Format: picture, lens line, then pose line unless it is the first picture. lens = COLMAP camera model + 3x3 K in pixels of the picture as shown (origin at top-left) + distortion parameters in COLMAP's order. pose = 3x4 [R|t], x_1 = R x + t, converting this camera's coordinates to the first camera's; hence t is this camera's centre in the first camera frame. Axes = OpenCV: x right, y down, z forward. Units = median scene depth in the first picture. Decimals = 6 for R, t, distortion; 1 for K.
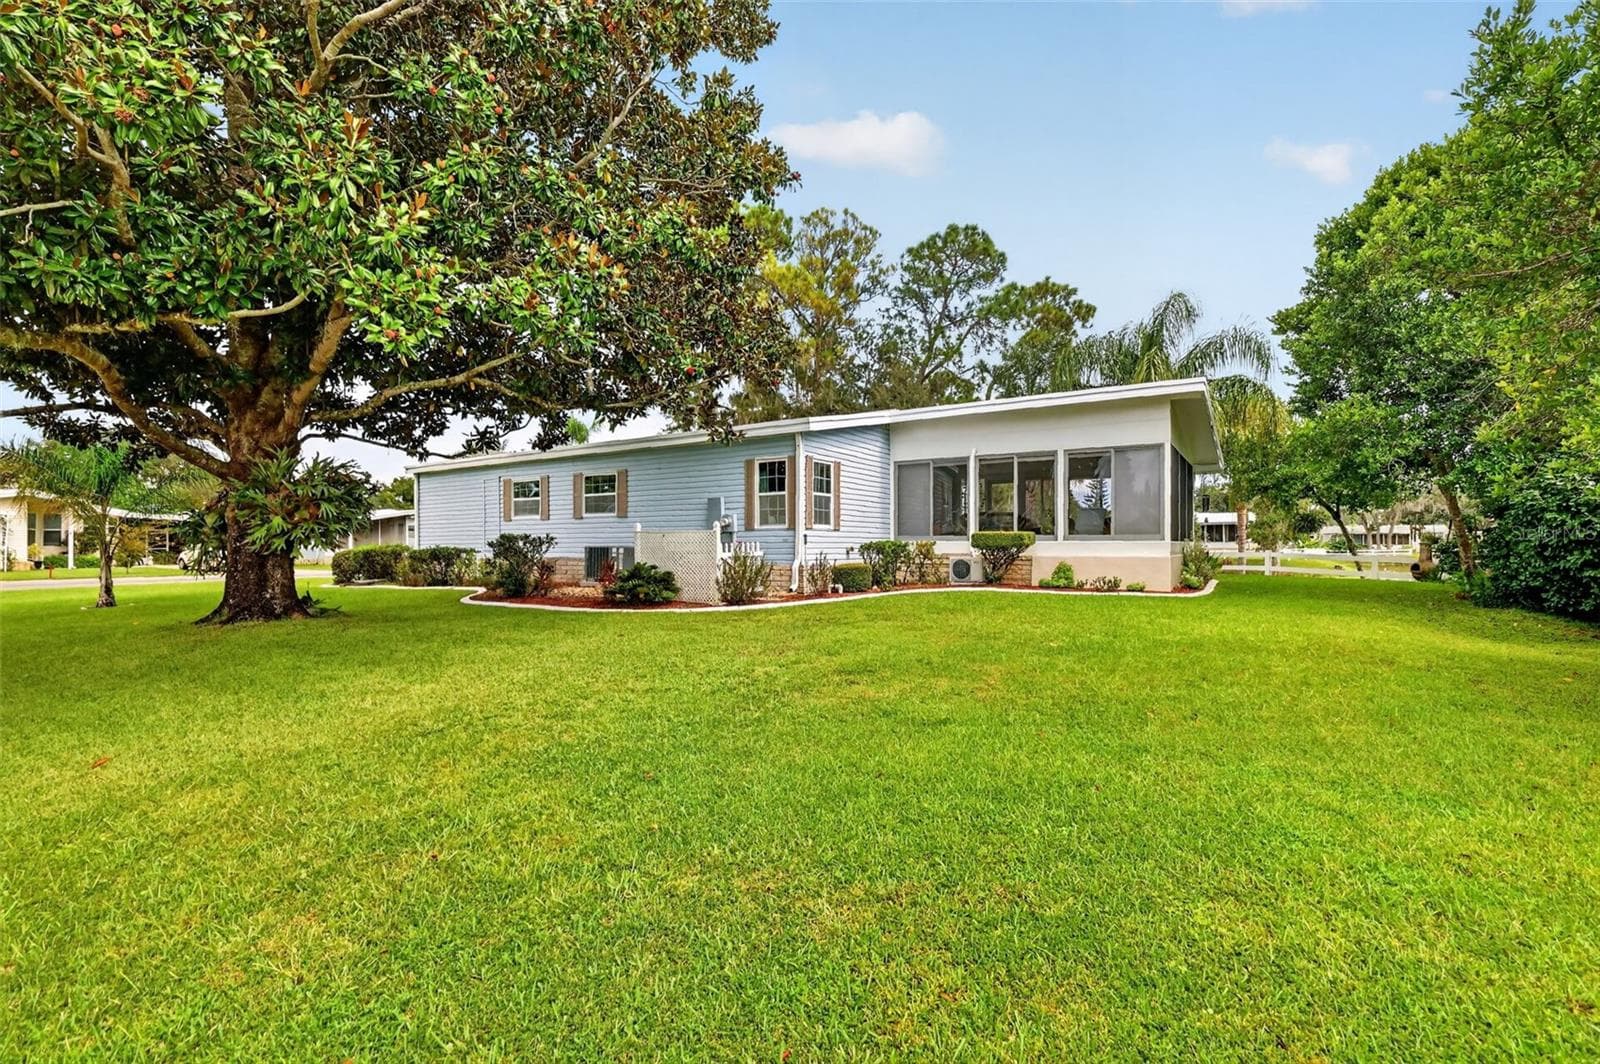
lens RADIAL K [[707.5, 0, 800.0], [0, 707.5, 532.0], [0, 0, 1]] dist [-0.000890, -0.000259]
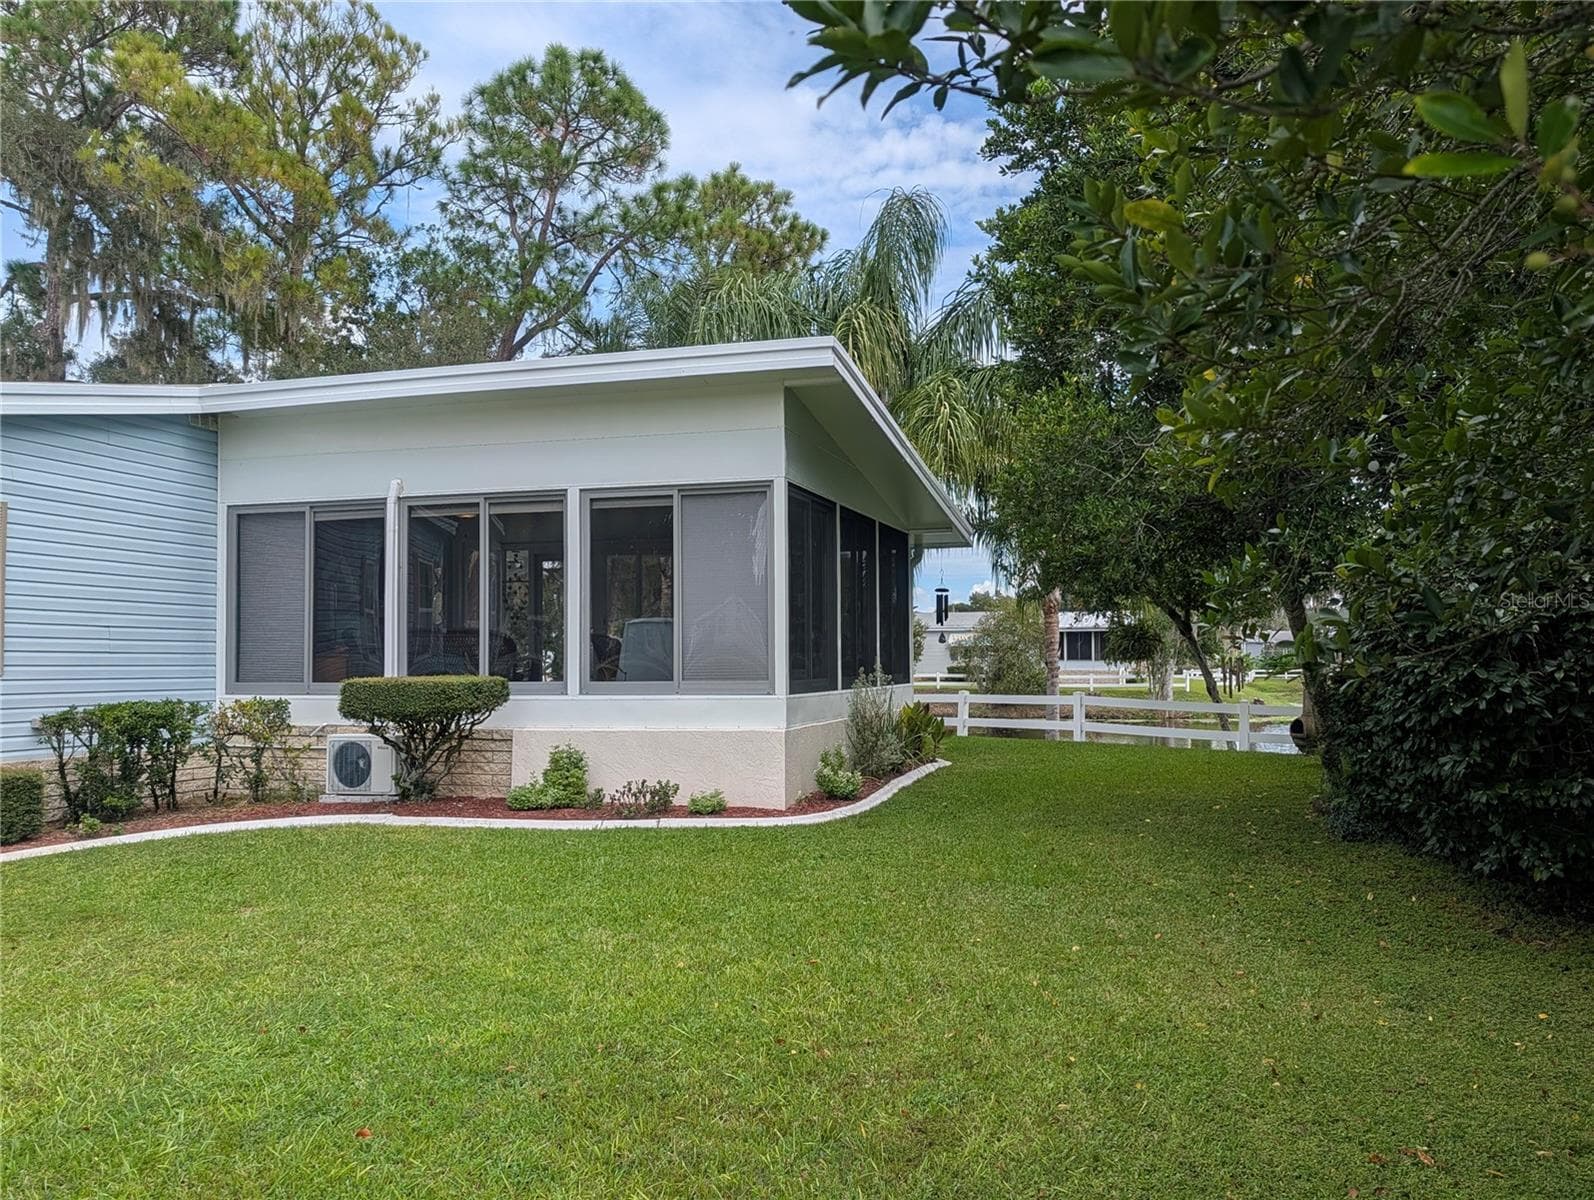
lens RADIAL K [[1259.4, 0, 797.0], [0, 1259.4, 600.0], [0, 0, 1]] dist [0.017605, -0.005349]
pose [[0.961086, 0.005214, 0.276199, 0.138601], [0.003490, 0.999513, -0.031013, -0.010735], [-0.276226, 0.030770, 0.960600, 0.101605]]
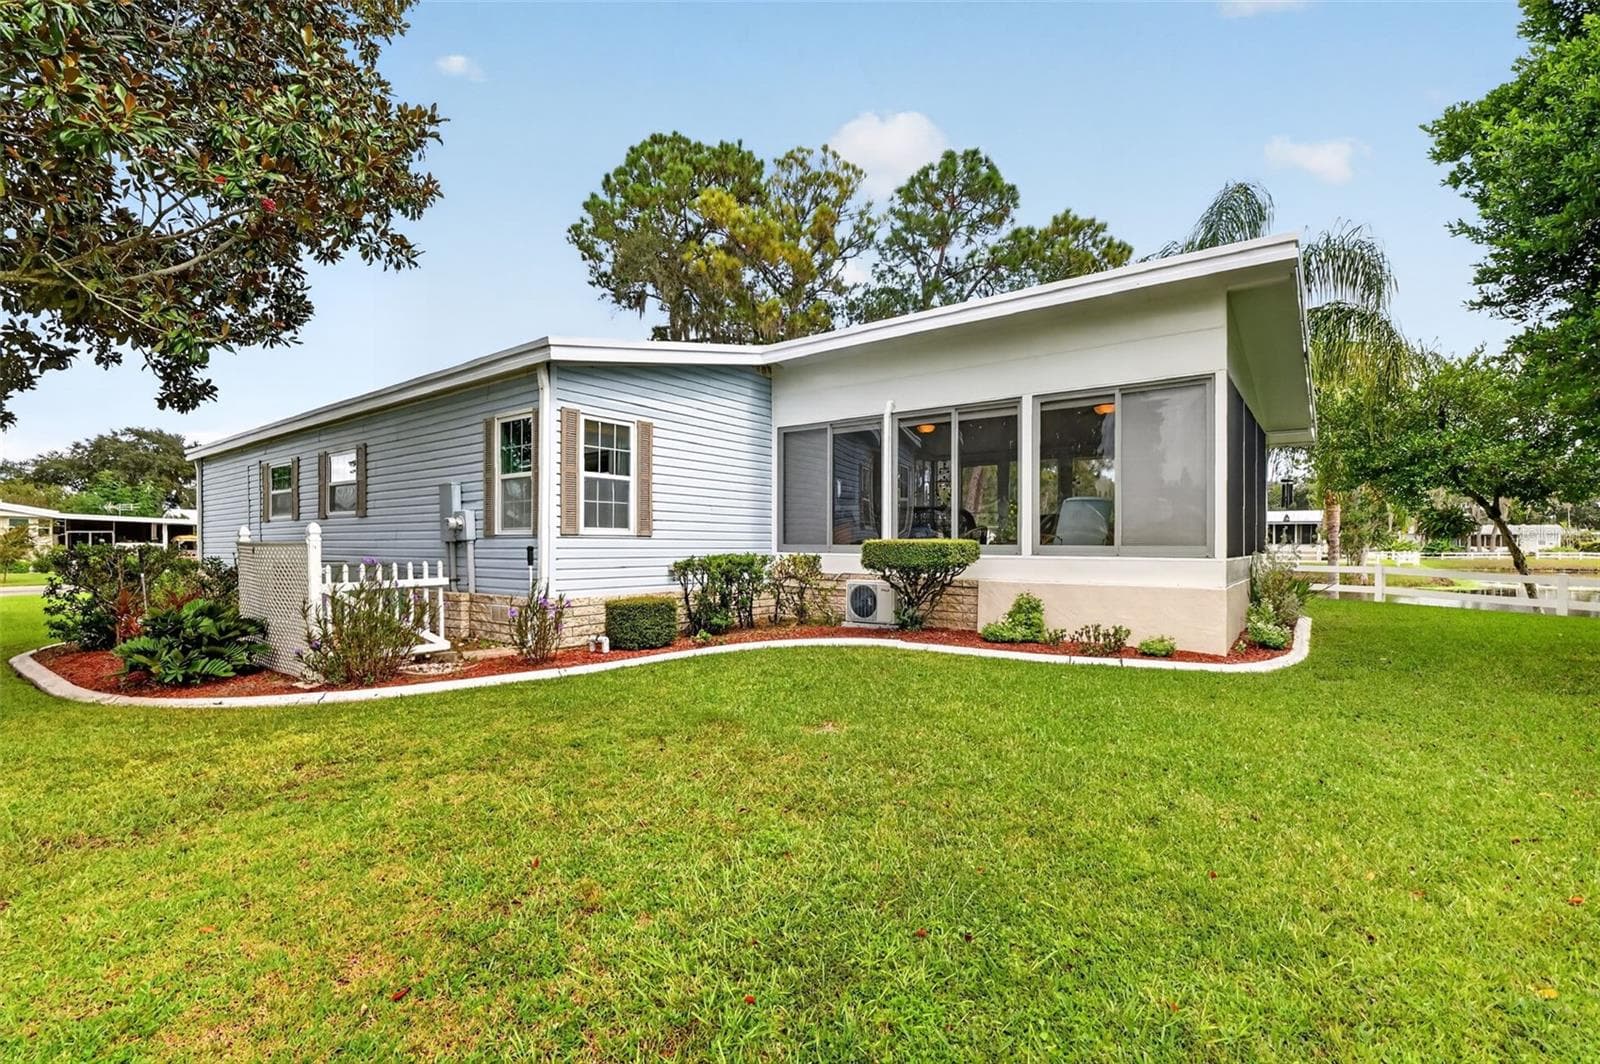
lens RADIAL K [[698.8, 0, 800.0], [0, 698.8, 532.0], [0, 0, 1]] dist [0.000145, 0.000087]
pose [[0.997443, 0.000605, -0.071467, 0.109372], [-0.000509, 0.999999, 0.001357, -0.003627], [0.071468, -0.001317, 0.997442, 0.204806]]
